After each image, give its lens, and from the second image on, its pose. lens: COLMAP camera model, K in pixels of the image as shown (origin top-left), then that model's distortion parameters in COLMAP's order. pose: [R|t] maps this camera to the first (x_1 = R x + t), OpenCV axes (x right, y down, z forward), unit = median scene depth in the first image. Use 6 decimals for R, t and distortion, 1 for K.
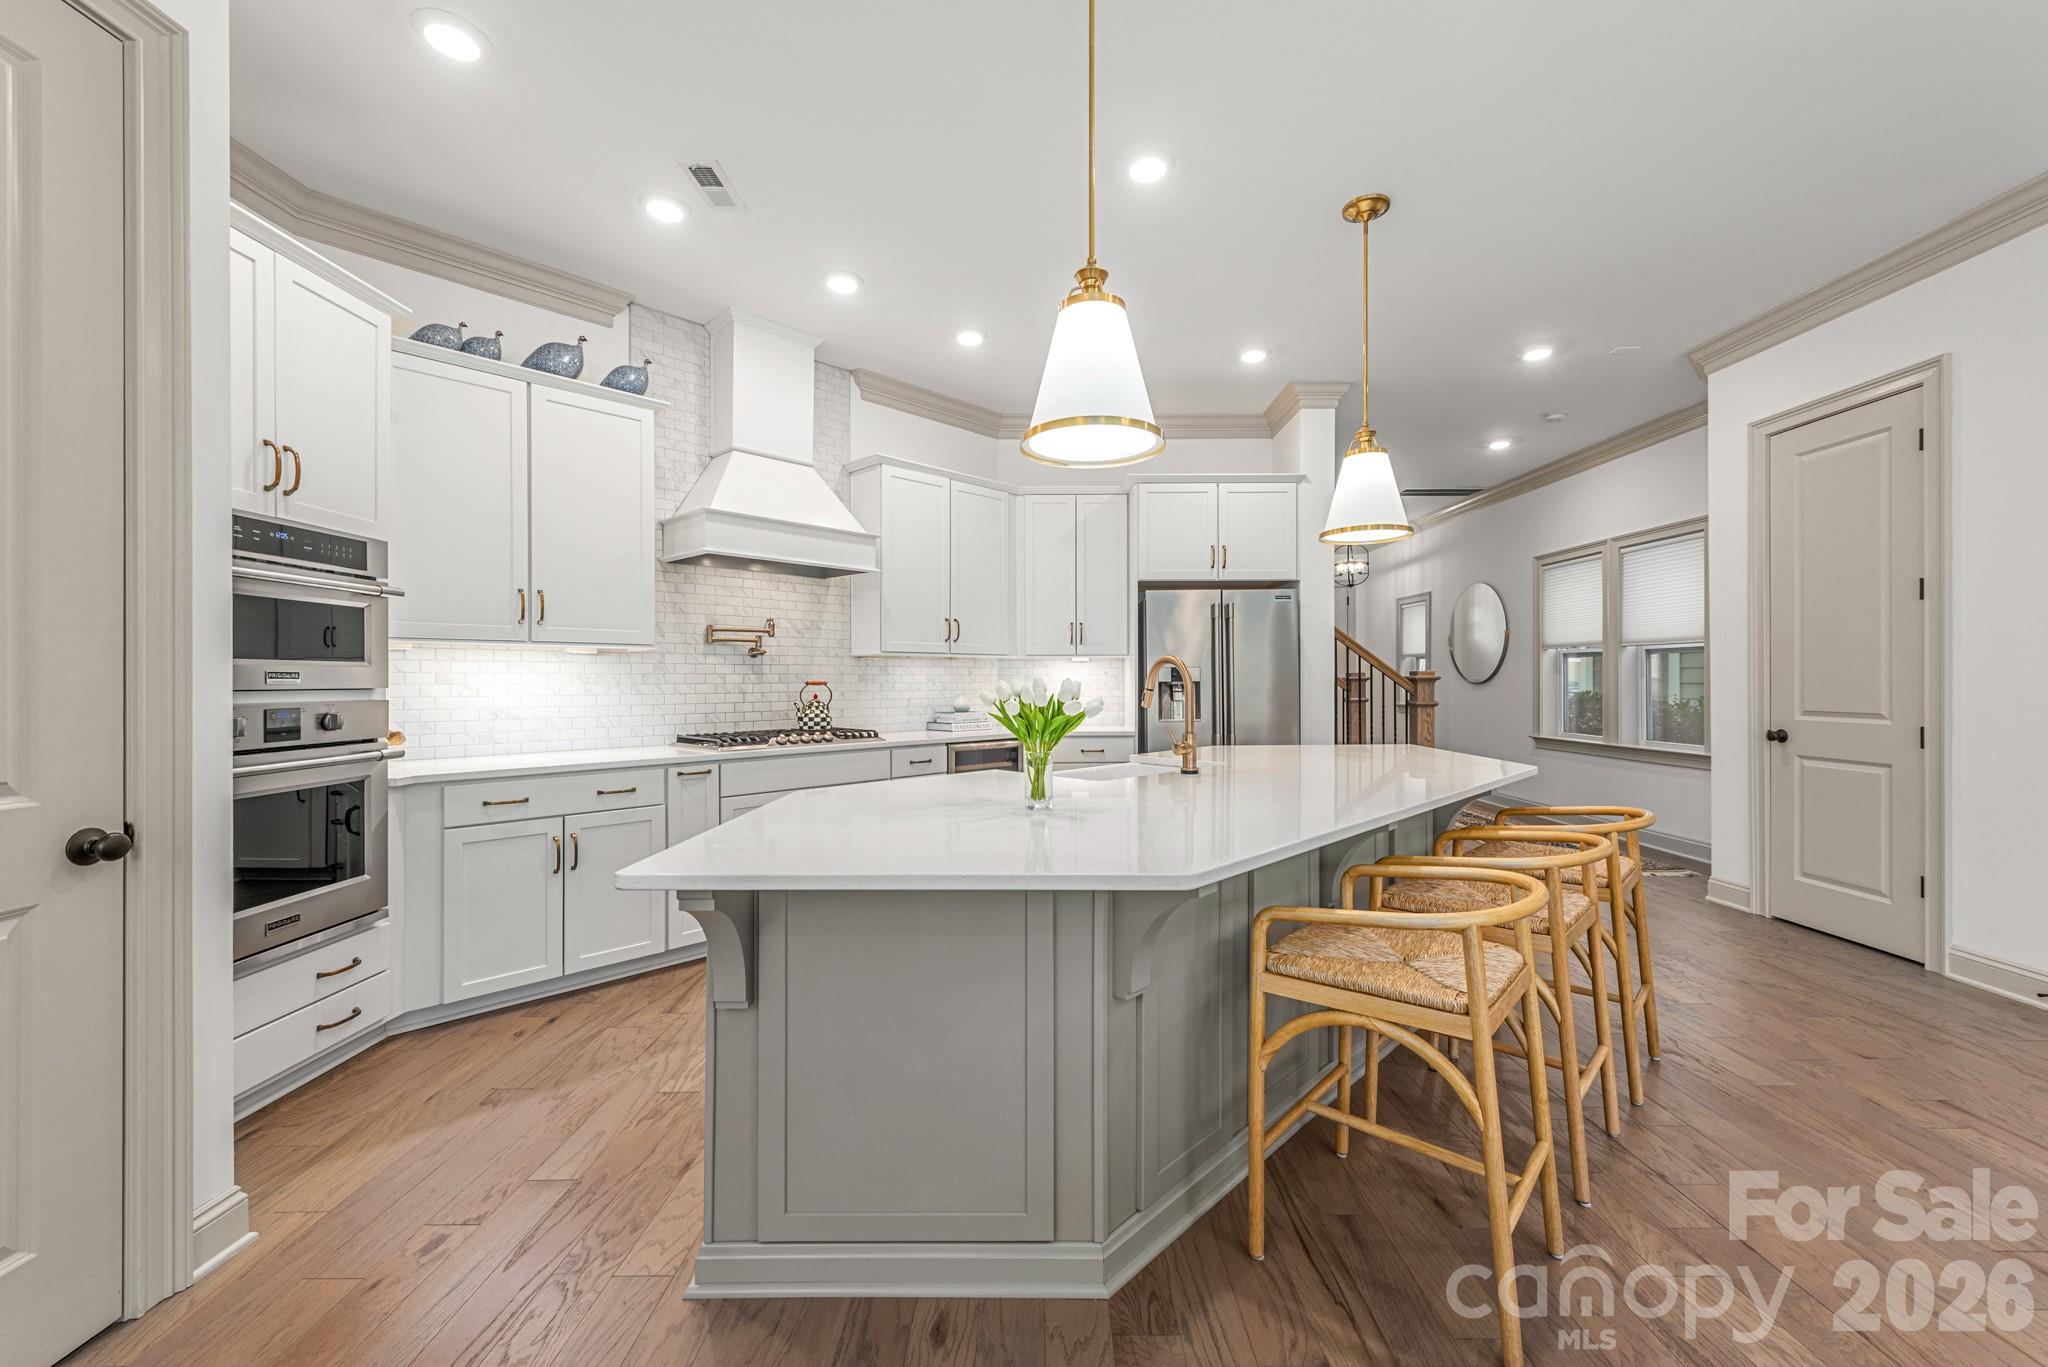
lens RADIAL K [[800.8, 0, 1034.9], [0, 800.8, 686.1], [0, 0, 1]] dist [0.011285, -0.002553]
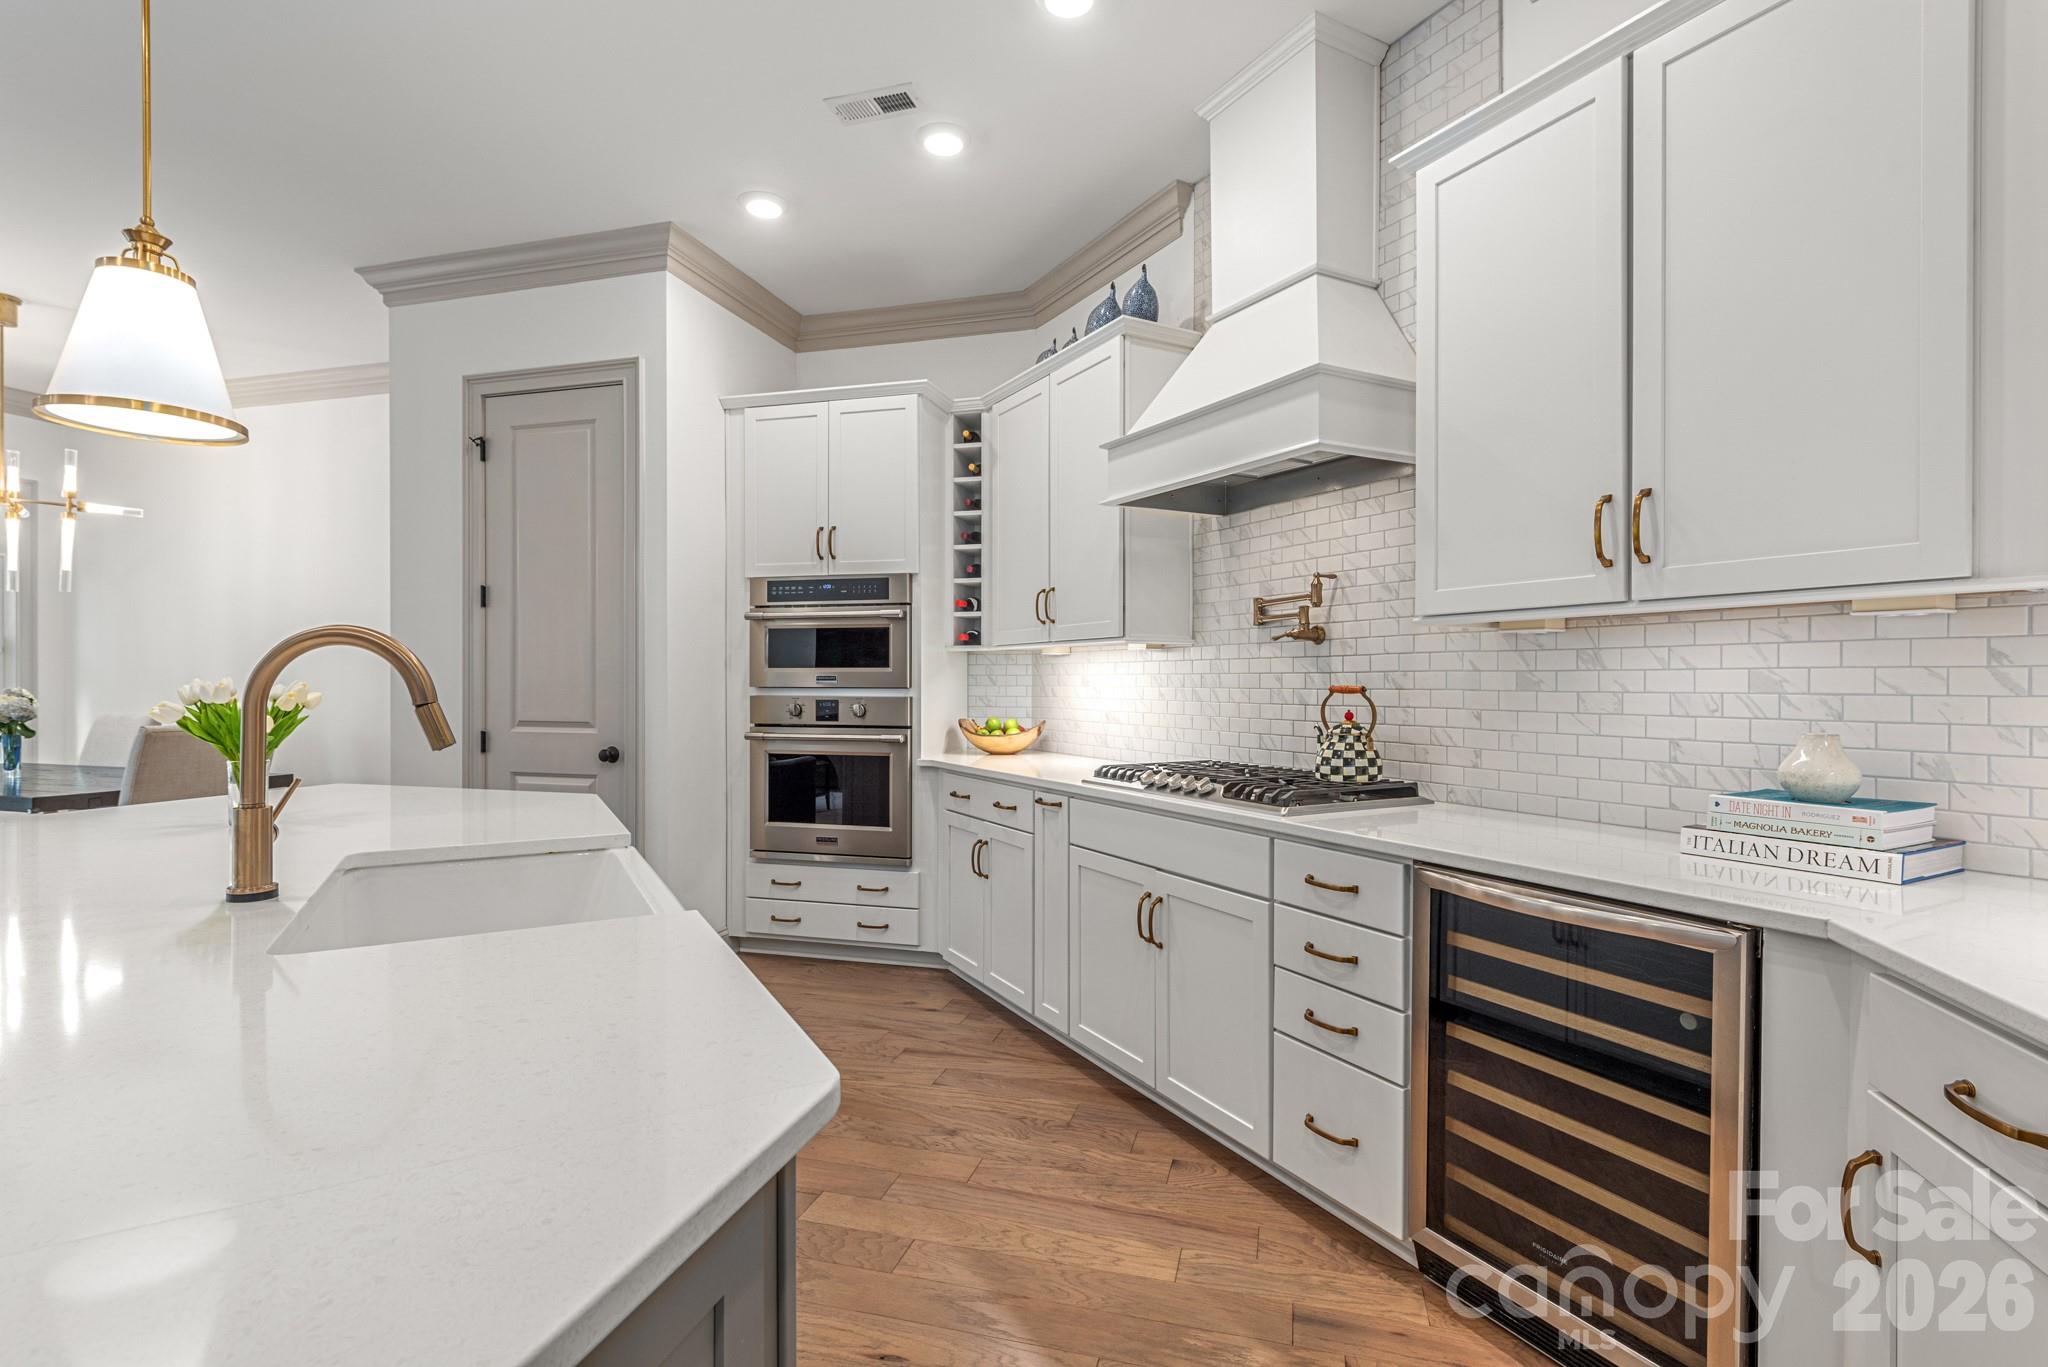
lens RADIAL K [[949.5, 0, 1039.9], [0, 949.5, 688.5], [0, 0, 1]] dist [0.002809, -0.000520]
pose [[-0.270507, 0.008153, -0.962683, 0.388097], [-0.009486, 0.999893, 0.011133, -0.009833], [0.962671, 0.012144, -0.270401, 1.057721]]
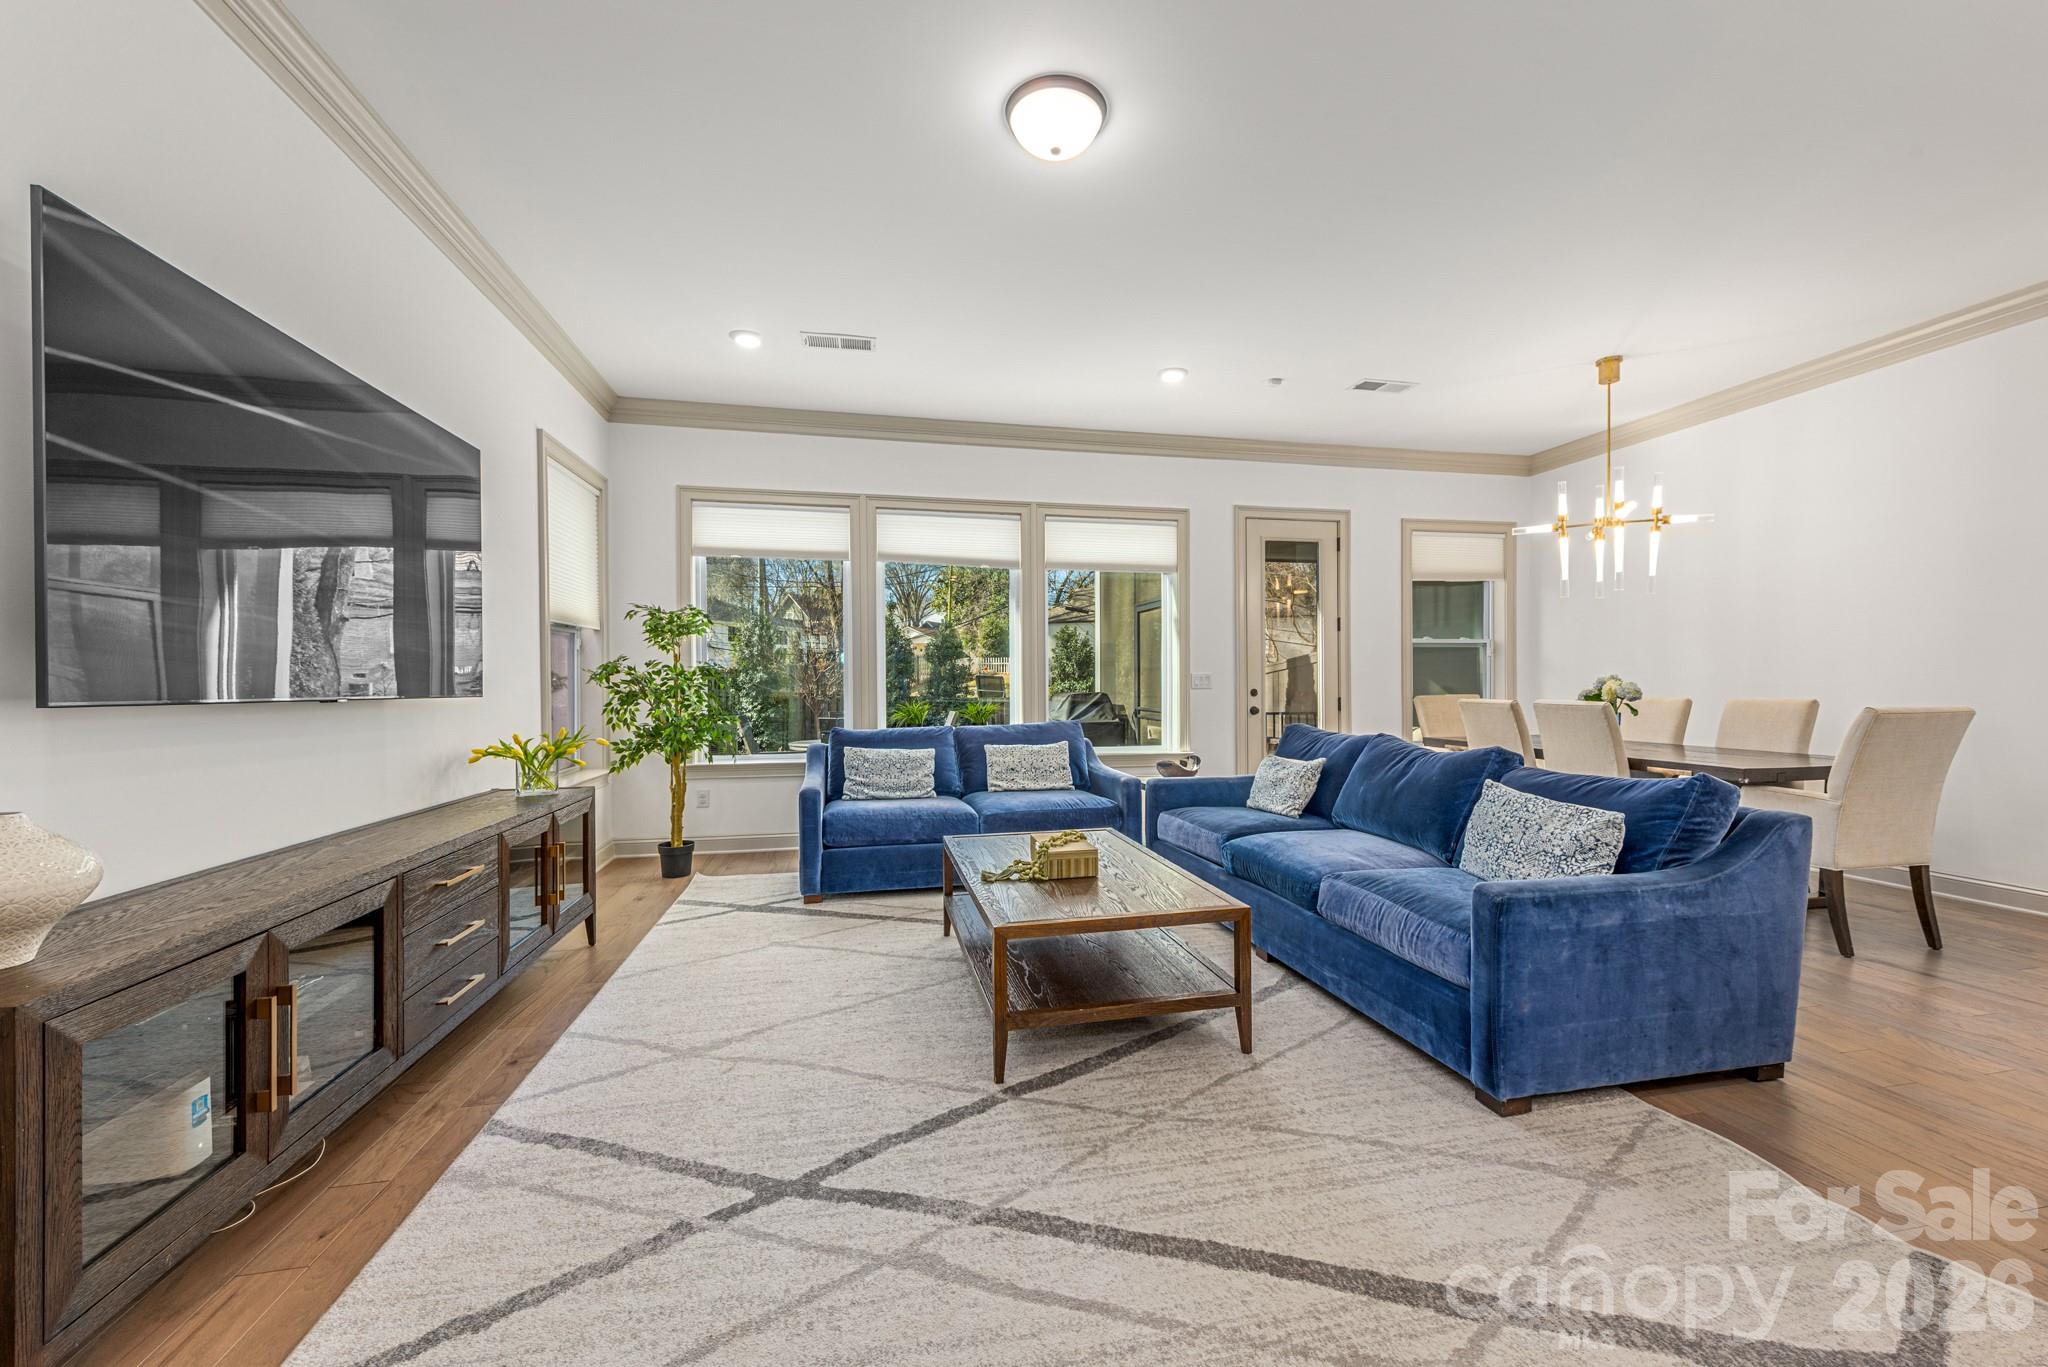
lens RADIAL K [[800.8, 0, 1033.9], [0, 800.8, 686.8], [0, 0, 1]] dist [0.011285, -0.002553]
pose [[-0.977635, 0.009892, -0.210075, 0.712811], [0.007291, 0.999887, 0.013150, 0.009809], [0.210181, 0.011324, -0.977597, 0.557334]]
